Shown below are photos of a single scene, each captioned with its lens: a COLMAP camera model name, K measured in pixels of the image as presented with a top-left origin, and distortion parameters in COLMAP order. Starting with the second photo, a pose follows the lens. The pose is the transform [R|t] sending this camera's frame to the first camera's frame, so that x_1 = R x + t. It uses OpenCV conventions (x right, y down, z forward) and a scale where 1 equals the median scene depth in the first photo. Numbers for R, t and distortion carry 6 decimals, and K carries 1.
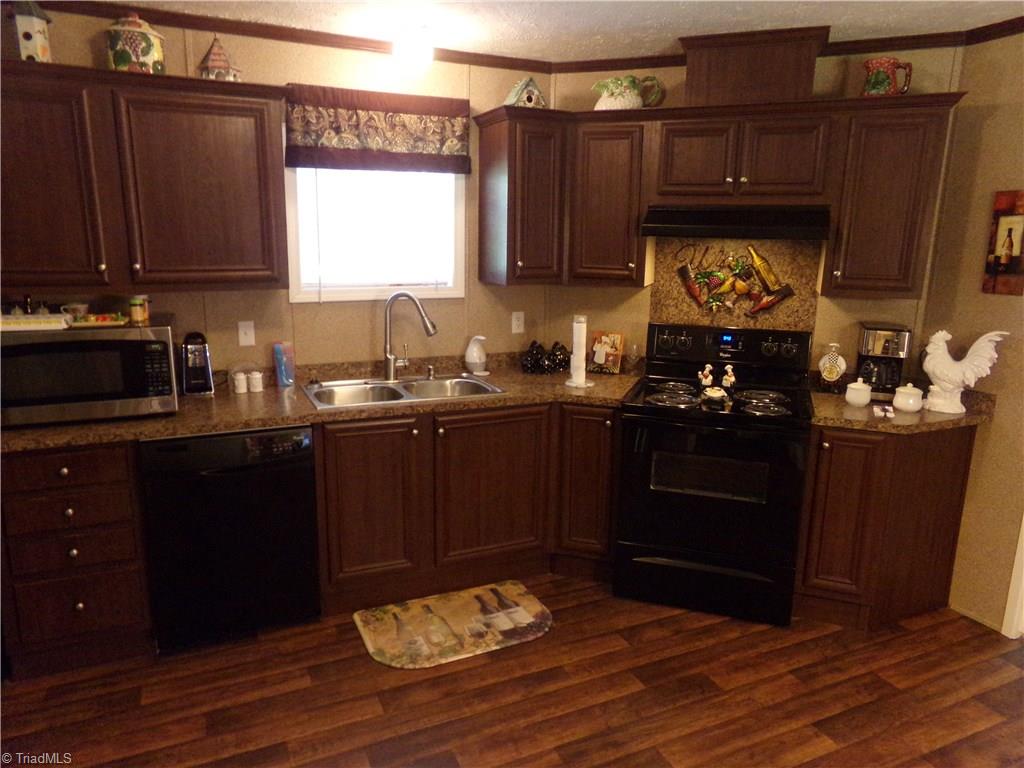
lens RADIAL K [[700.3, 0, 511.7], [0, 700.3, 388.9], [0, 0, 1]] dist [-0.038690, 0.057486]
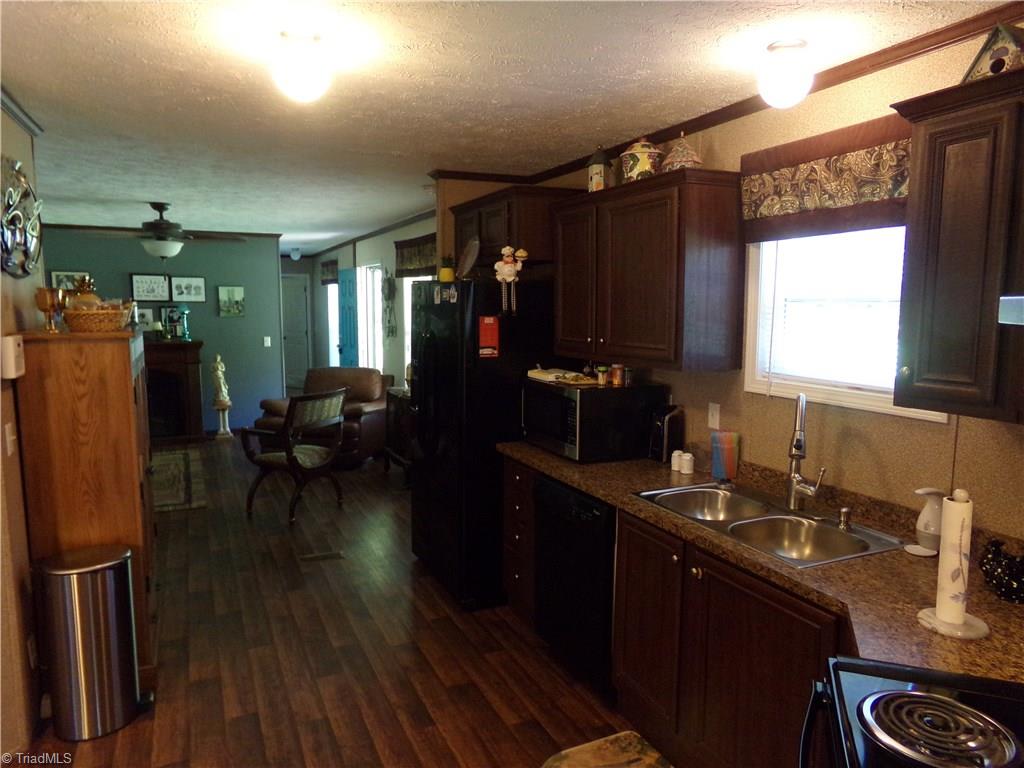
lens RADIAL K [[700.3, 0, 491.8], [0, 700.3, 382.9], [0, 0, 1]] dist [-0.038690, 0.057486]
pose [[-0.021001, 0.105346, -0.994214, 0.606224], [-0.206637, 0.972504, 0.107411, -0.169407], [0.978192, 0.207697, 0.001345, 0.705273]]
